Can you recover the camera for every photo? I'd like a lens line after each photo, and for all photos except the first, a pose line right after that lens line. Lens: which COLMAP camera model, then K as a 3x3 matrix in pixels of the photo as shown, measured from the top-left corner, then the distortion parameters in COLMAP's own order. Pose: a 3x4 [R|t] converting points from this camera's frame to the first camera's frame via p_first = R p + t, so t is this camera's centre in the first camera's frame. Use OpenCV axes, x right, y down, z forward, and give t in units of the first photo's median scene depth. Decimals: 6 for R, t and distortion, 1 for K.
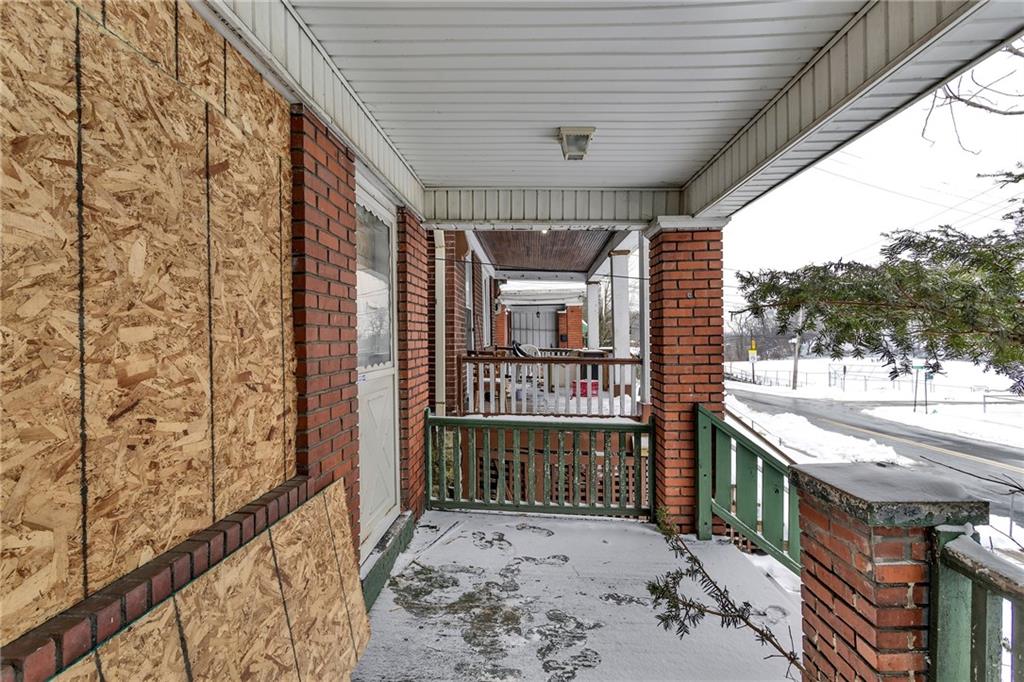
lens RADIAL K [[480.7, 0, 513.8], [0, 480.7, 343.1], [0, 0, 1]] dist [0.000502, 0.000020]
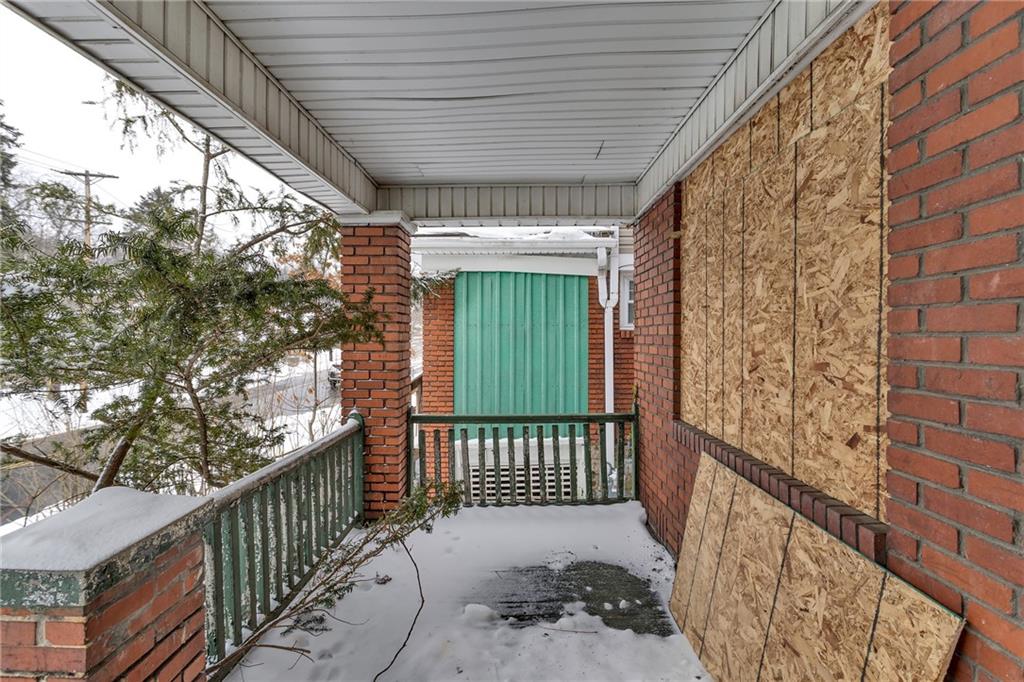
lens RADIAL K [[480.7, 0, 509.9], [0, 480.7, 341.6], [0, 0, 1]] dist [0.000502, 0.000020]
pose [[-0.999589, 0.013369, -0.025368, 0.138388], [0.012819, 0.999682, 0.021718, -0.015719], [0.025650, 0.021384, -0.999442, 2.115360]]
